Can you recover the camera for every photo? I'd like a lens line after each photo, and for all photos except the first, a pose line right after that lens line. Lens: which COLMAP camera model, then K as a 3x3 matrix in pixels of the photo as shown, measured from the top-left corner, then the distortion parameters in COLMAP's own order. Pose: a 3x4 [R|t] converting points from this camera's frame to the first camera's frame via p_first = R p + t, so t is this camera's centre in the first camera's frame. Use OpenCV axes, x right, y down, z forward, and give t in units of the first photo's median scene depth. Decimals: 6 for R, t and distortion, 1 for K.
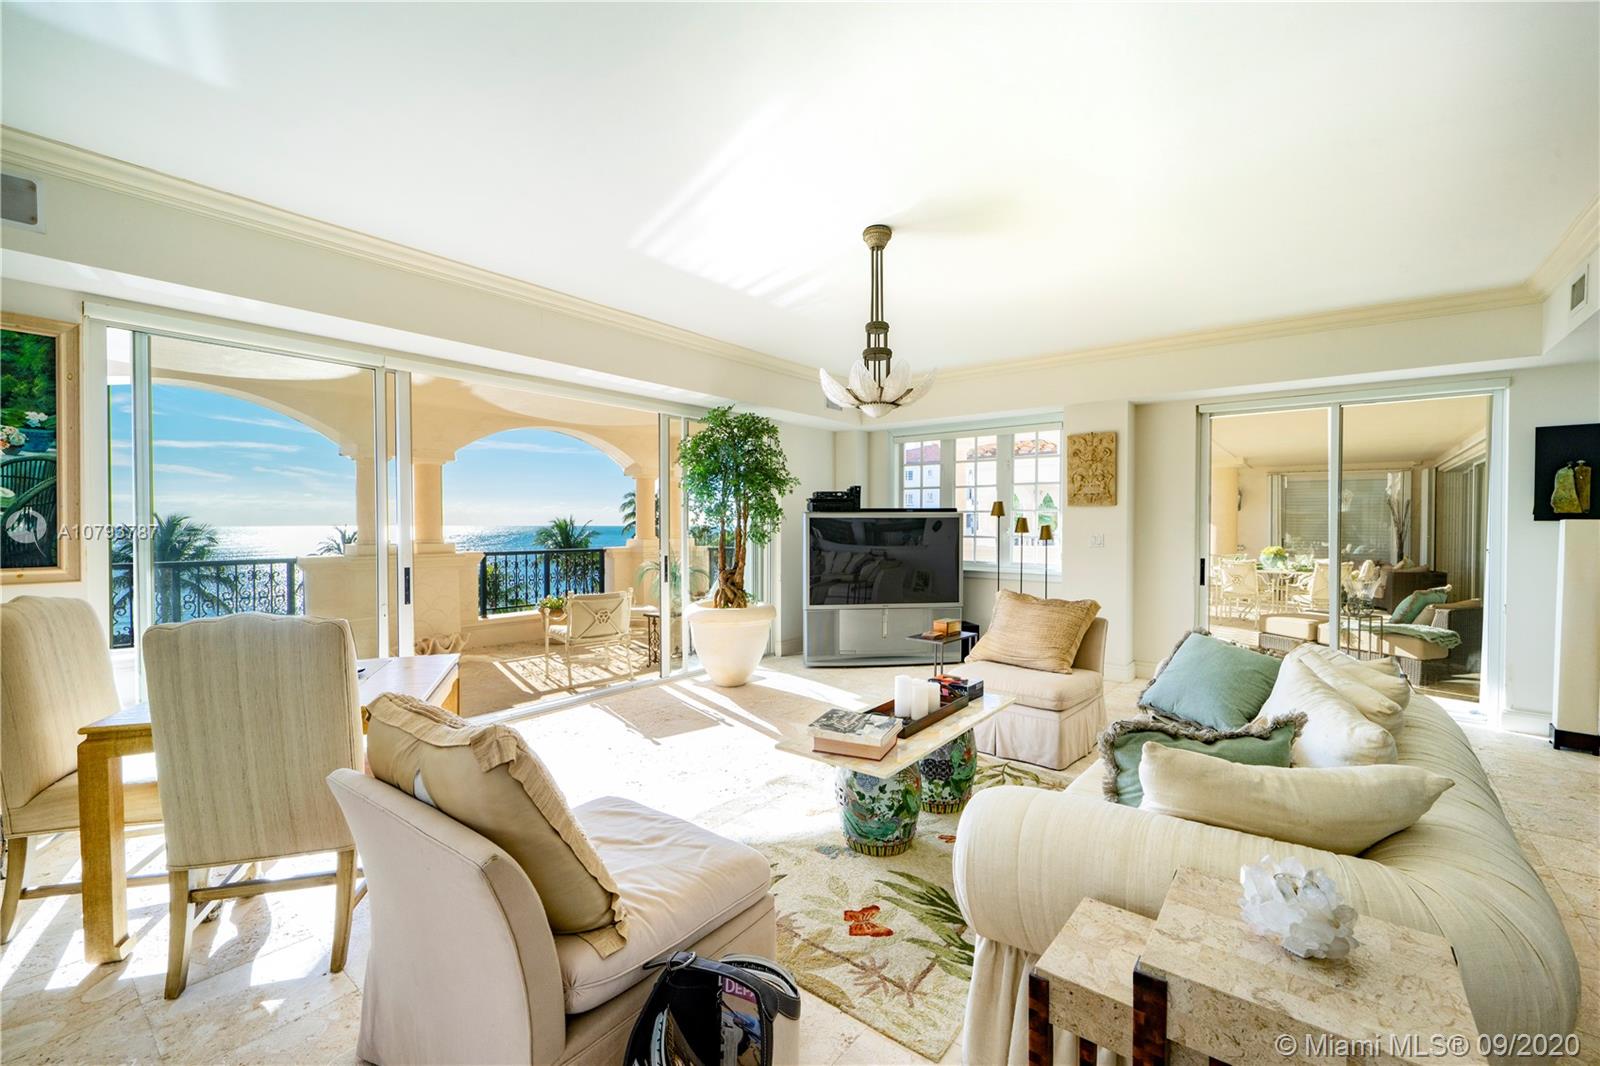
lens RADIAL K [[675.2, 0, 809.1], [0, 675.2, 536.7], [0, 0, 1]] dist [0.007806, -0.000347]
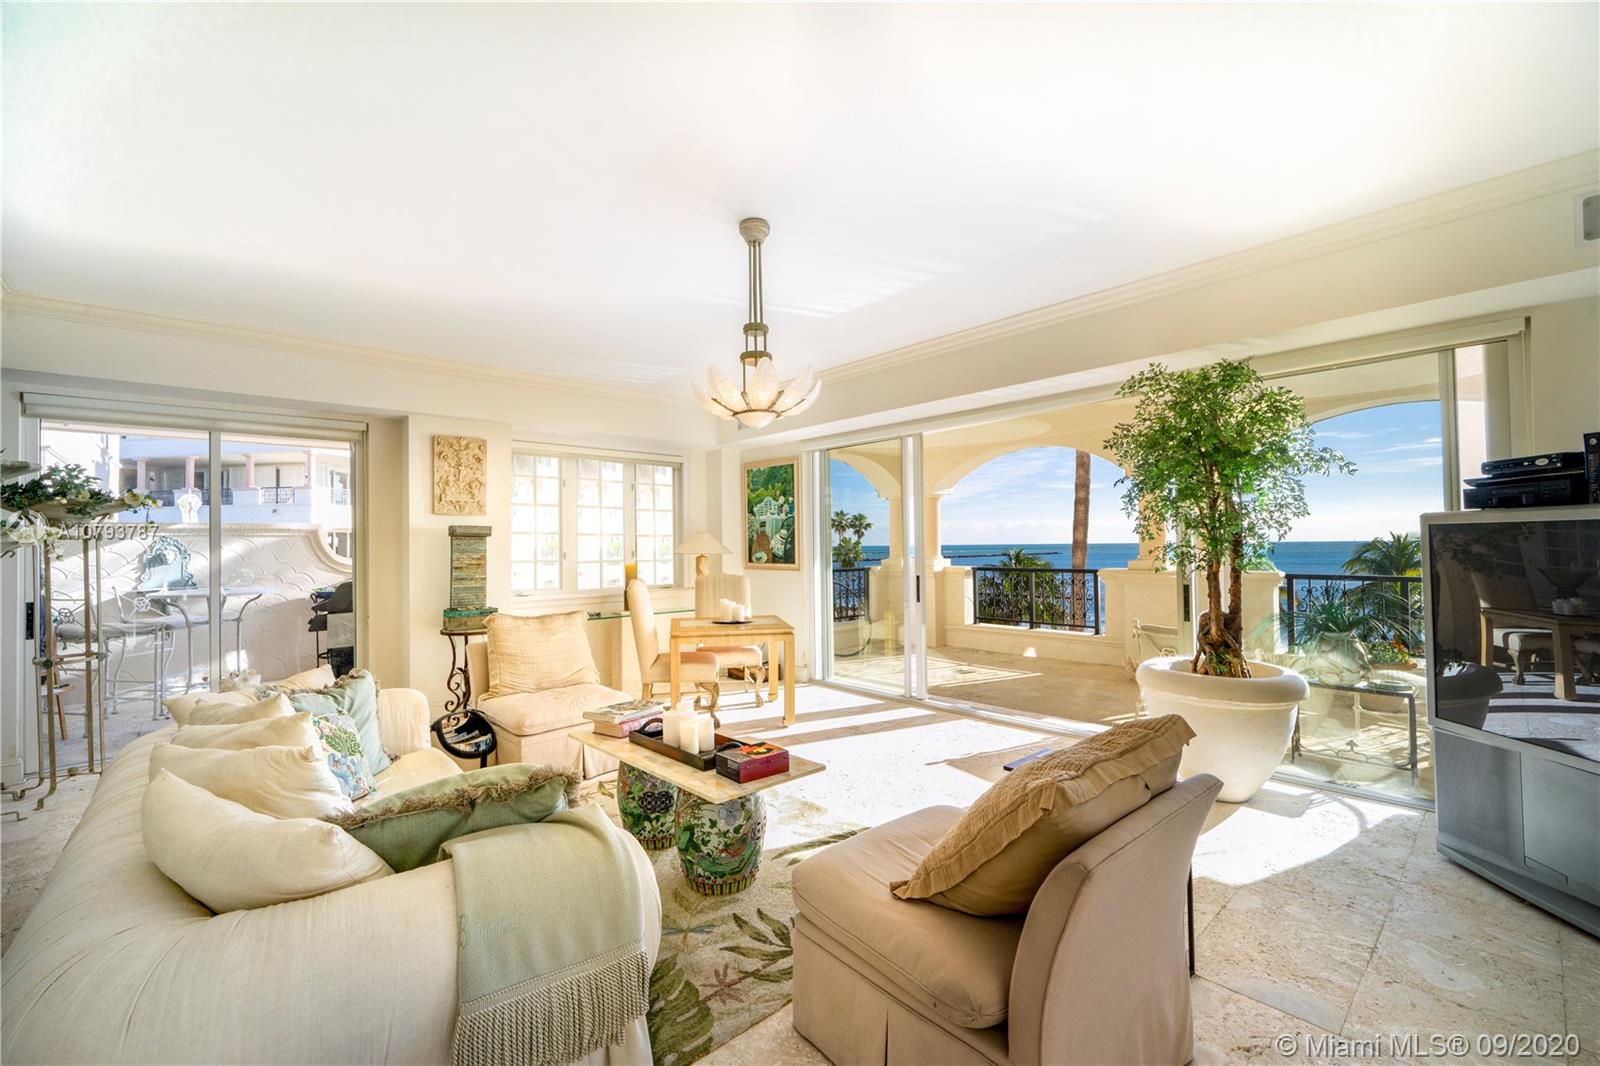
lens RADIAL K [[675.2, 0, 795.6], [0, 675.2, 535.5], [0, 0, 1]] dist [0.007806, -0.000347]
pose [[-0.173795, -0.012280, -0.984705, 0.870912], [-0.009965, 0.999893, -0.010710, -0.019523], [0.984731, 0.007951, -0.173899, 1.073882]]
